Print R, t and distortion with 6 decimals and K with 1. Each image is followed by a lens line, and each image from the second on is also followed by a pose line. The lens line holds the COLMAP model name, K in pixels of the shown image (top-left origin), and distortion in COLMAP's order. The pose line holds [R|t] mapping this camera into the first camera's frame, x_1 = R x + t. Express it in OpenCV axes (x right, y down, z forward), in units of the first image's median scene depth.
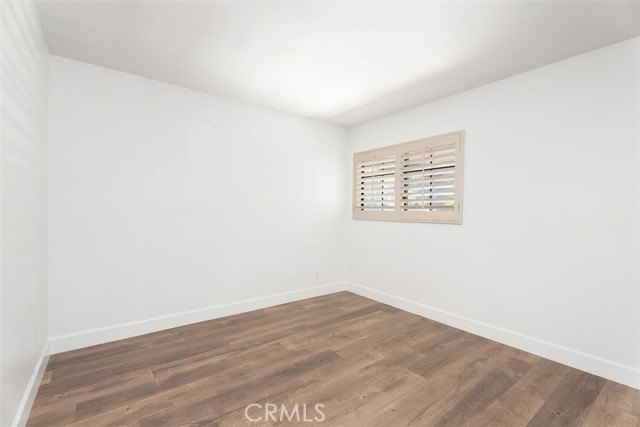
lens RADIAL K [[286.7, 0, 323.1], [0, 286.7, 213.4], [0, 0, 1]] dist [0.004189, -0.000575]
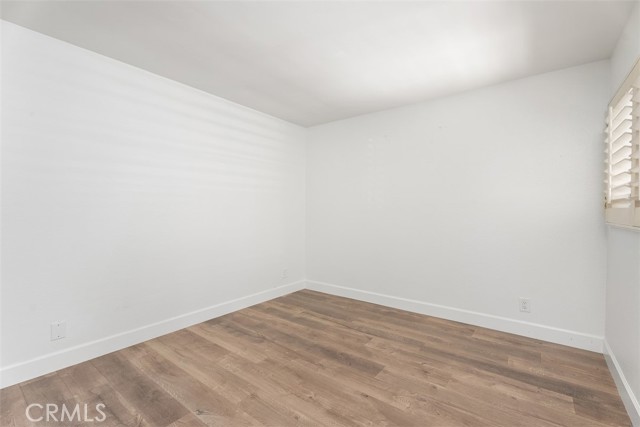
lens RADIAL K [[286.7, 0, 316.3], [0, 286.7, 210.0], [0, 0, 1]] dist [0.004189, -0.000575]
pose [[0.244300, -0.013599, -0.969604, 0.836837], [-0.005216, 0.999869, -0.015337, 0.010691], [0.969686, 0.008804, 0.244197, 0.583062]]
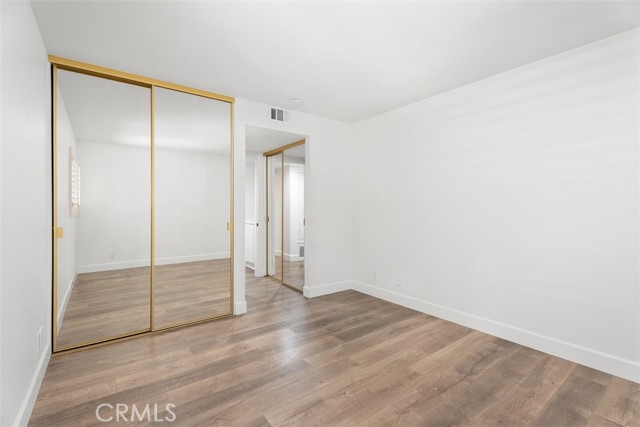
lens RADIAL K [[286.7, 0, 324.8], [0, 286.7, 212.4], [0, 0, 1]] dist [0.004189, -0.000575]
pose [[-0.999871, -0.012794, 0.009681, 0.159442], [-0.012571, 0.999663, 0.022719, -0.011134], [-0.009968, 0.022594, -0.999695, 1.500833]]
